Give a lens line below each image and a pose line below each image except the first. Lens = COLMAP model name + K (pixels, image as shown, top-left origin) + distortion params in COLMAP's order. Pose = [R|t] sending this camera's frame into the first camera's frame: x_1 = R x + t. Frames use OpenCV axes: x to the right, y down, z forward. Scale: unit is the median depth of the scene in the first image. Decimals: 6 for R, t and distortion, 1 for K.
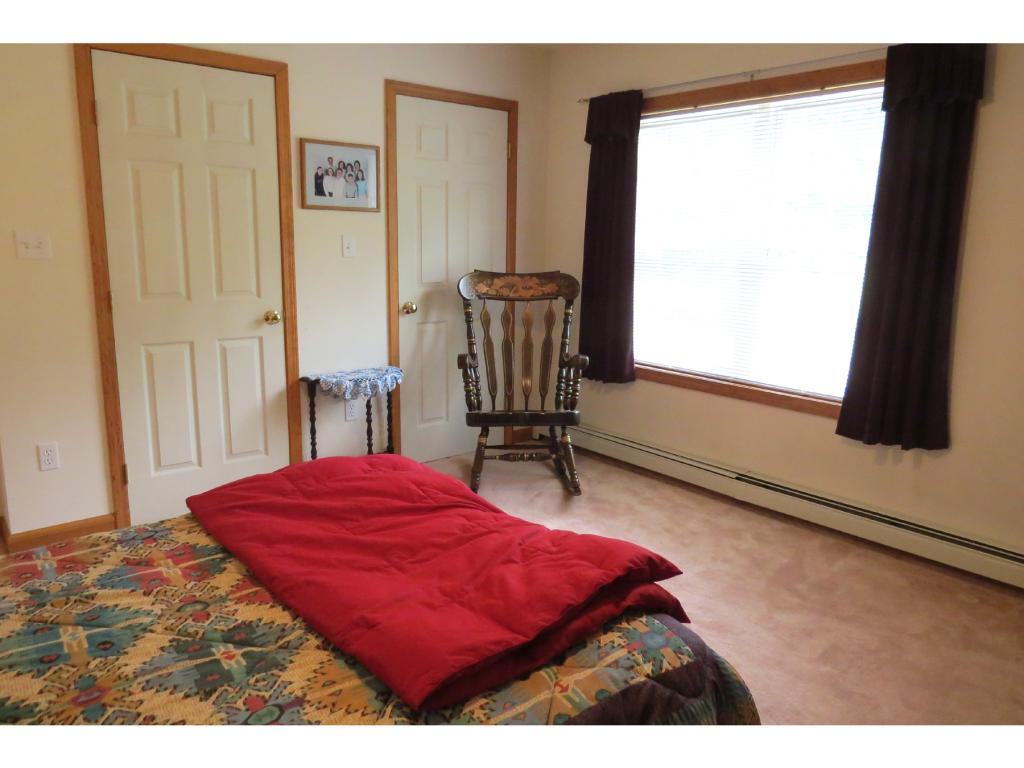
lens RADIAL K [[739.1, 0, 512.0], [0, 739.1, 384.0], [0, 0, 1]] dist [-0.004739, -0.001284]
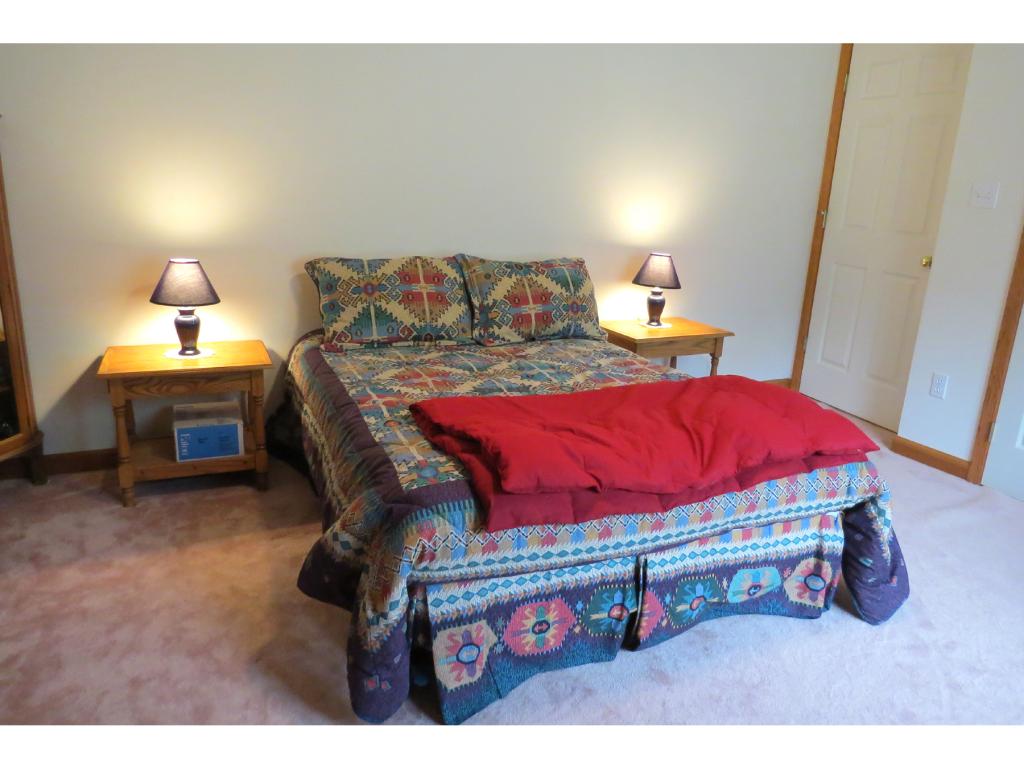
lens RADIAL K [[739.1, 0, 512.0], [0, 739.1, 384.0], [0, 0, 1]] dist [-0.004739, -0.001284]
pose [[-0.269280, 0.233435, -0.934343, 1.211158], [-0.226218, 0.927703, 0.296973, -0.183297], [0.936116, 0.291334, -0.197005, 1.257670]]
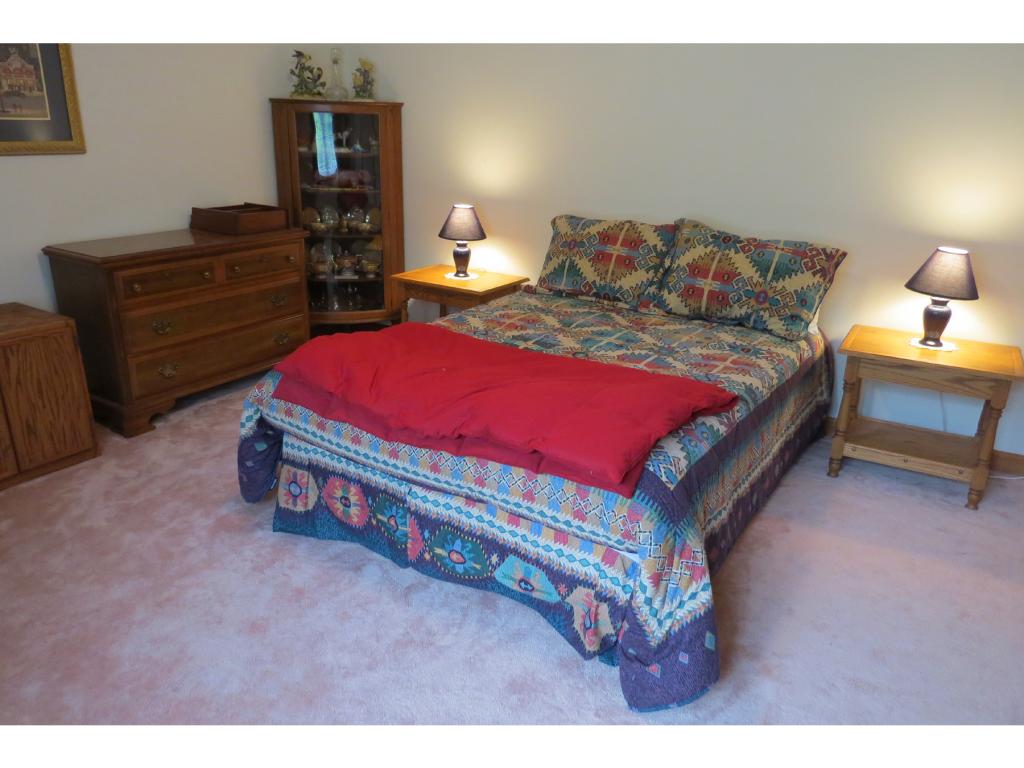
lens RADIAL K [[739.1, 0, 512.0], [0, 739.1, 384.0], [0, 0, 1]] dist [-0.004739, -0.001284]
pose [[-0.956012, 0.063546, -0.286361, 0.209636], [-0.090679, 0.864406, 0.494551, -0.477064], [0.278958, 0.498763, -0.820620, 2.463686]]
